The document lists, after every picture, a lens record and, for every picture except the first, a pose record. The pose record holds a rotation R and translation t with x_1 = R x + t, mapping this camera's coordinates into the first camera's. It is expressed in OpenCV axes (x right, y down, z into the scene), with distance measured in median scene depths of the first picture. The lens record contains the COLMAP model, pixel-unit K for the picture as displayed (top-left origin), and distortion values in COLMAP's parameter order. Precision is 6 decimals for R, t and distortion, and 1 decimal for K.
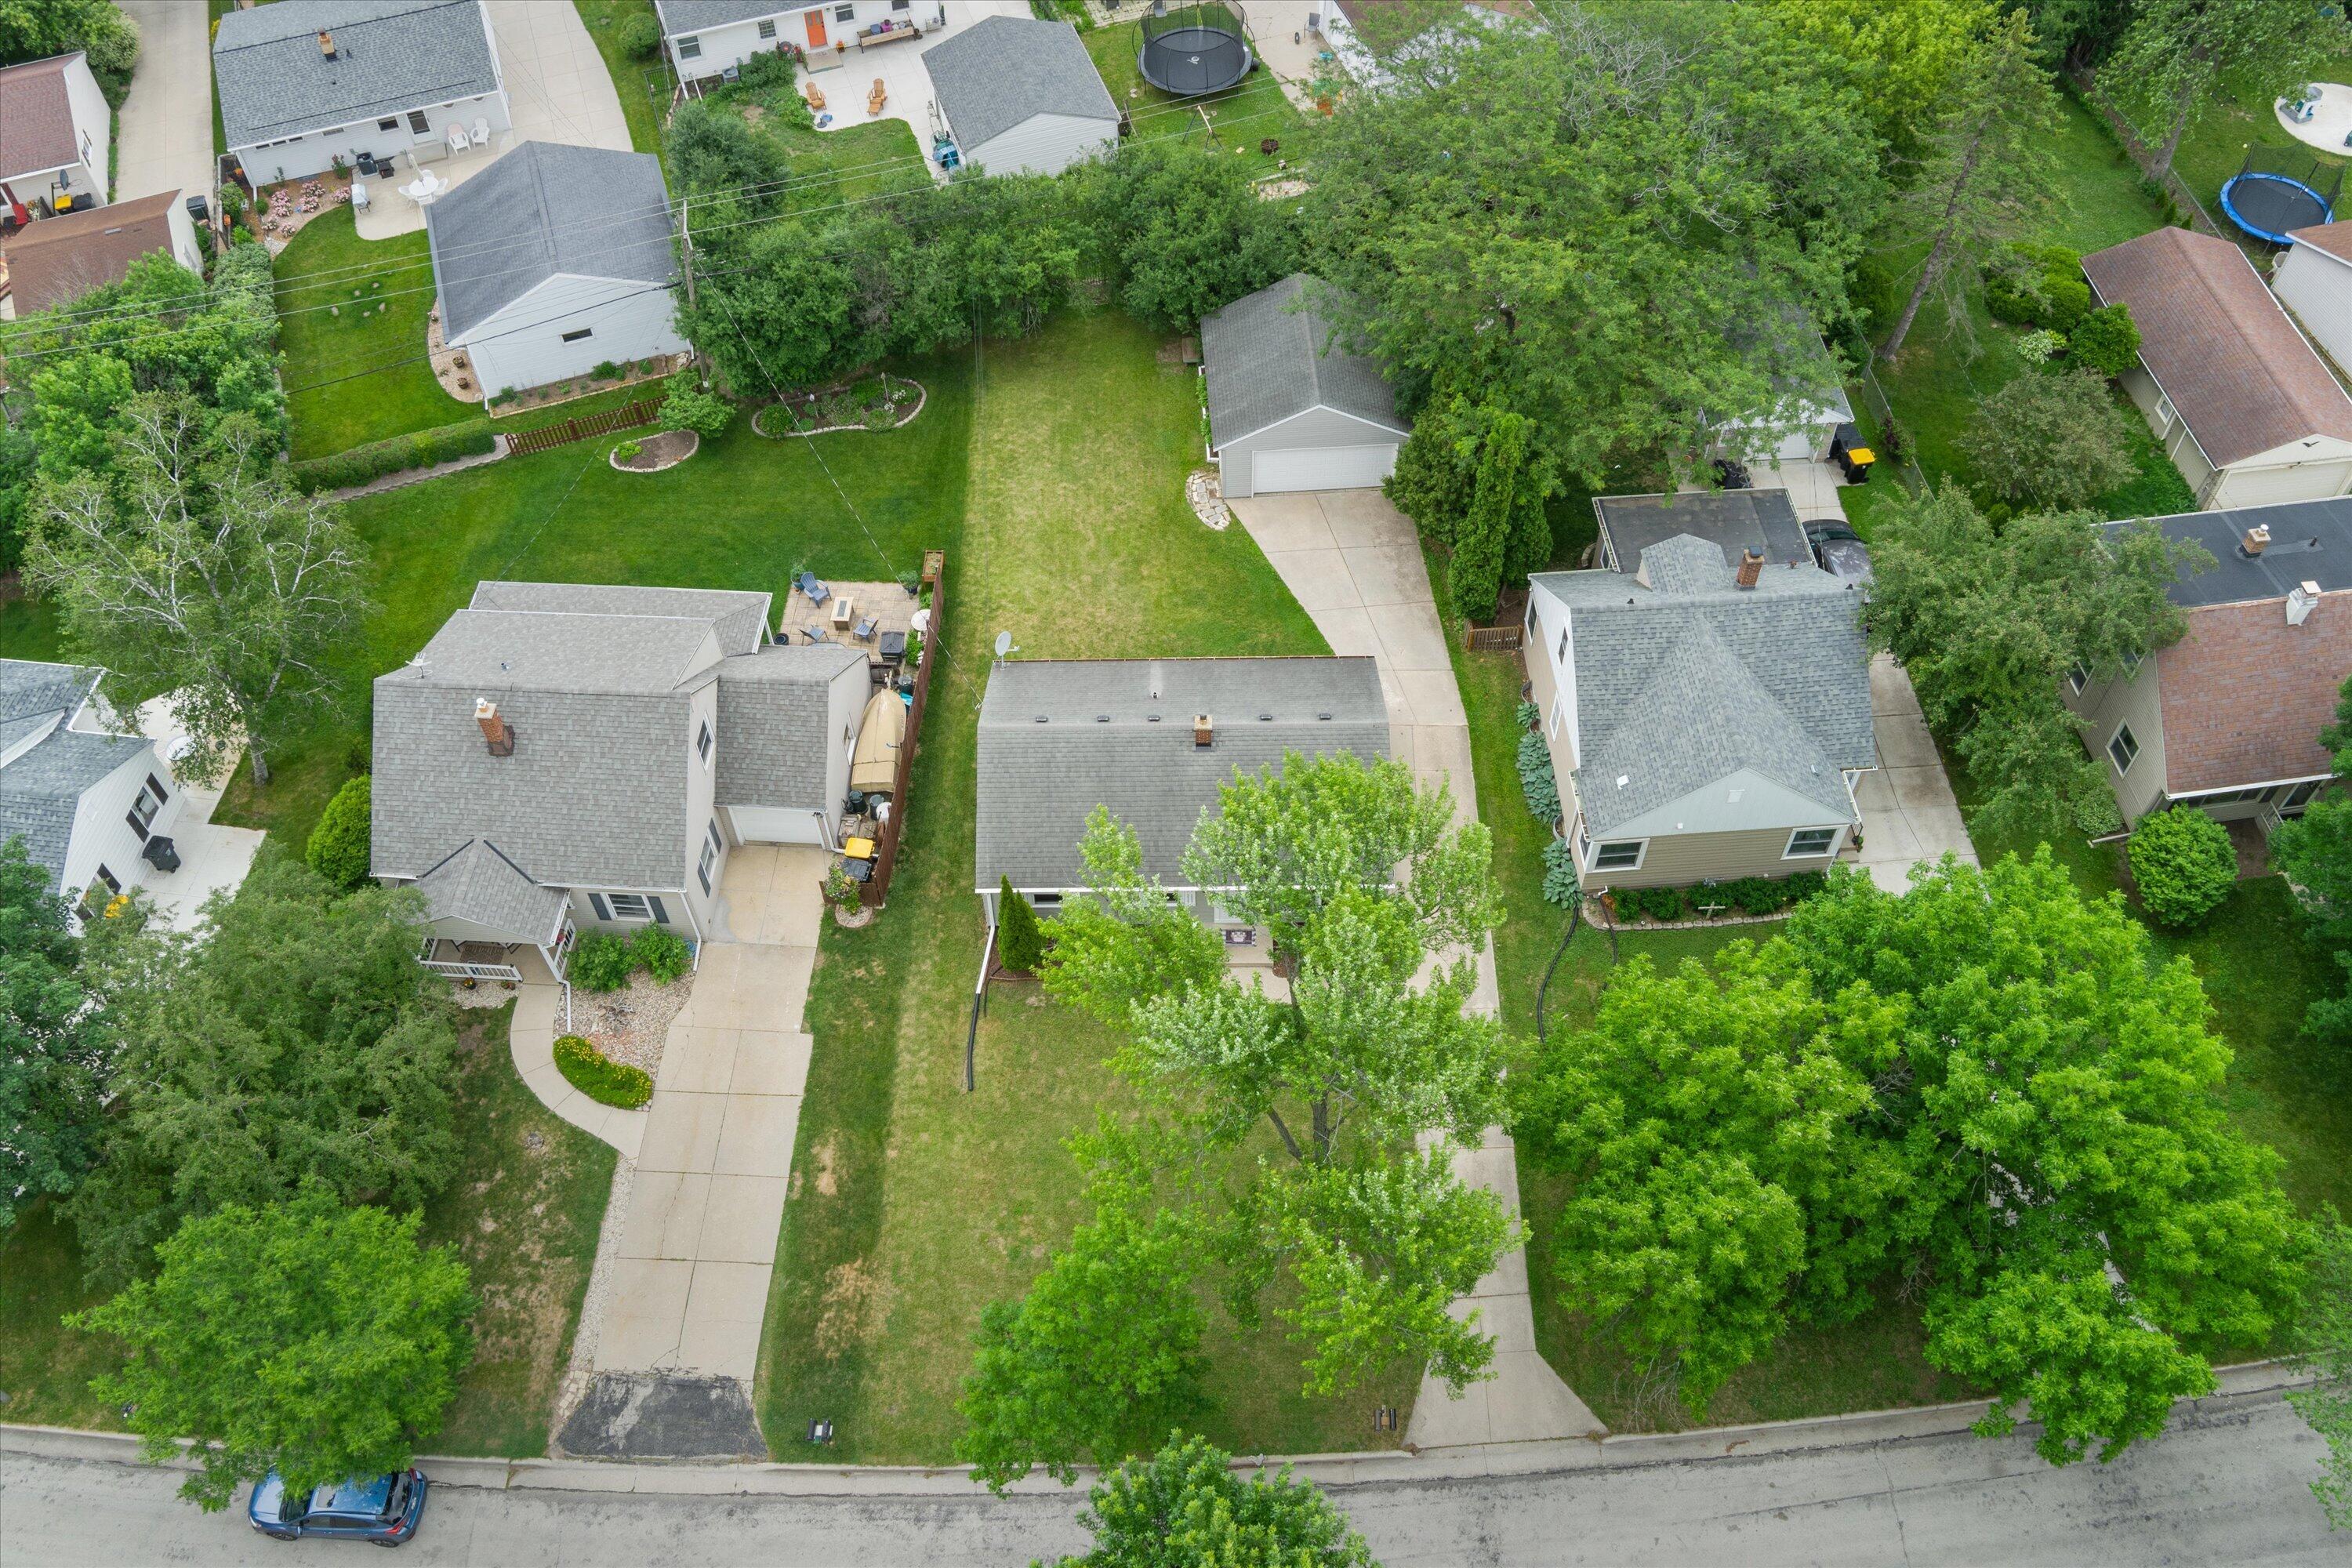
lens RADIAL K [[1963.8, 0, 1176.0], [0, 1963.8, 784.0], [0, 0, 1]] dist [-0.077015, 0.011039]
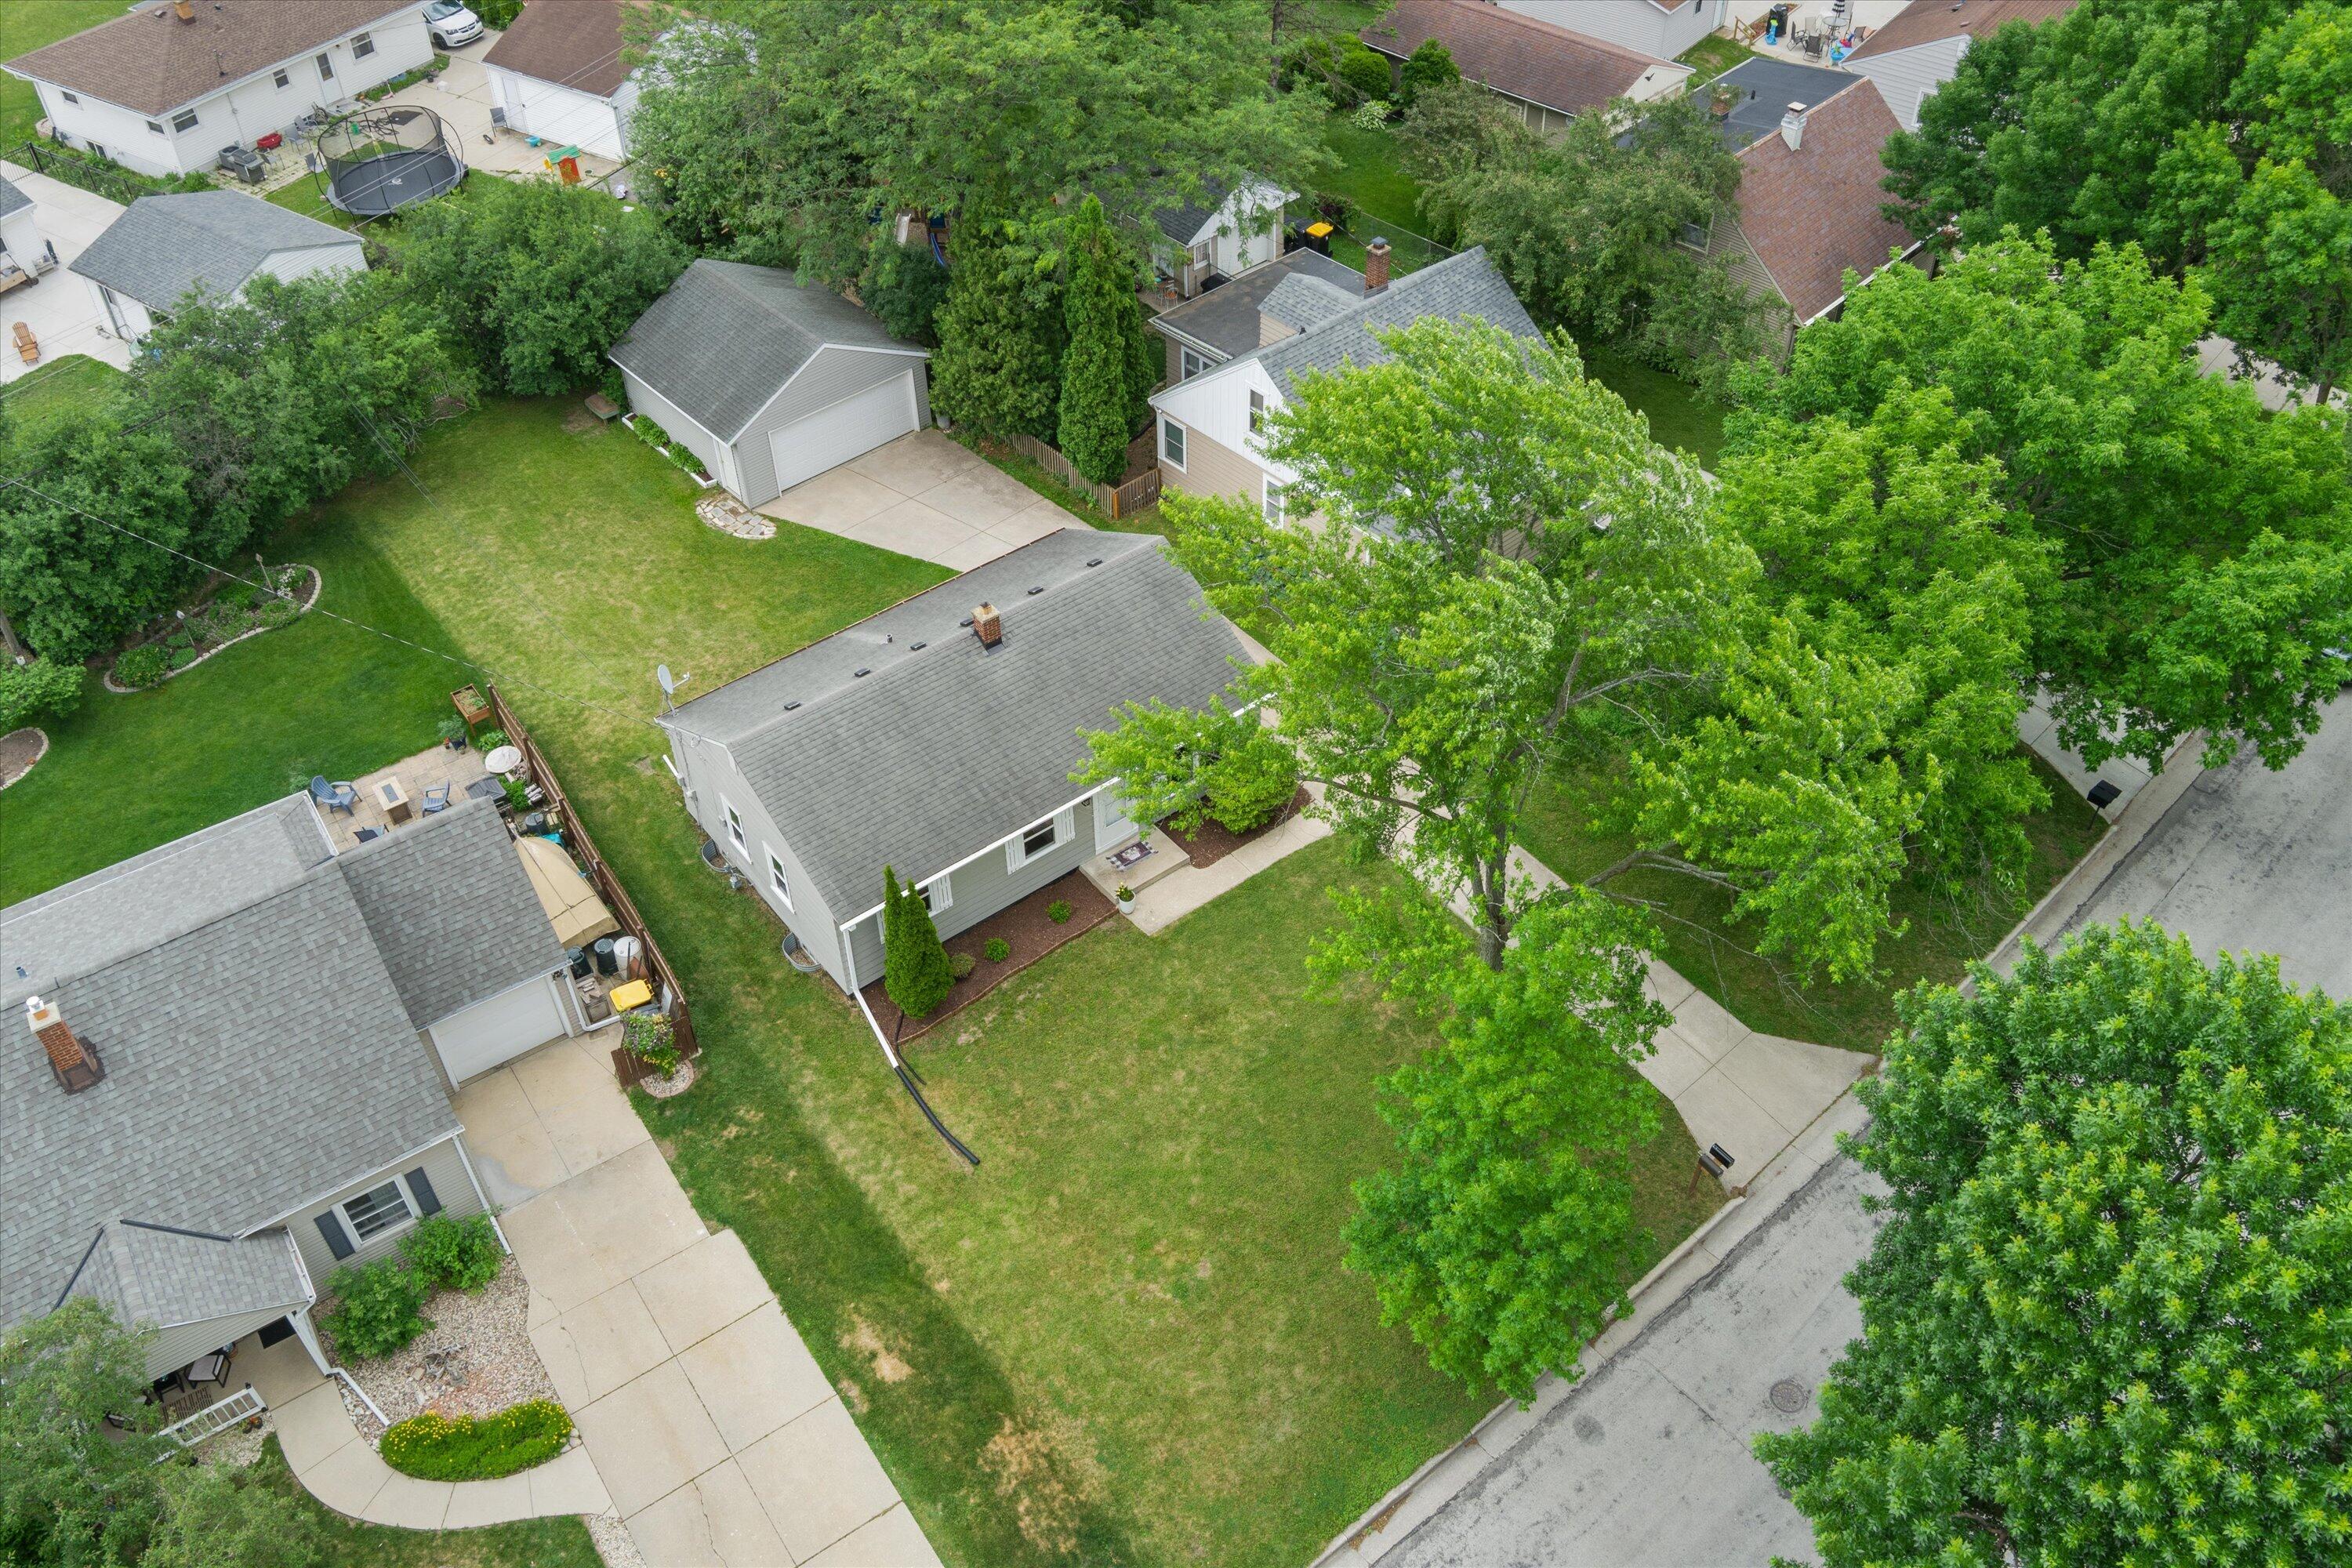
lens RADIAL K [[1963.8, 0, 1176.0], [0, 1963.8, 784.0], [0, 0, 1]] dist [-0.077015, 0.011039]
pose [[0.780722, -0.414273, 0.467816, -0.313527], [0.500756, 0.862604, -0.071818, 0.119169], [-0.373788, 0.290332, 0.880903, 0.285747]]
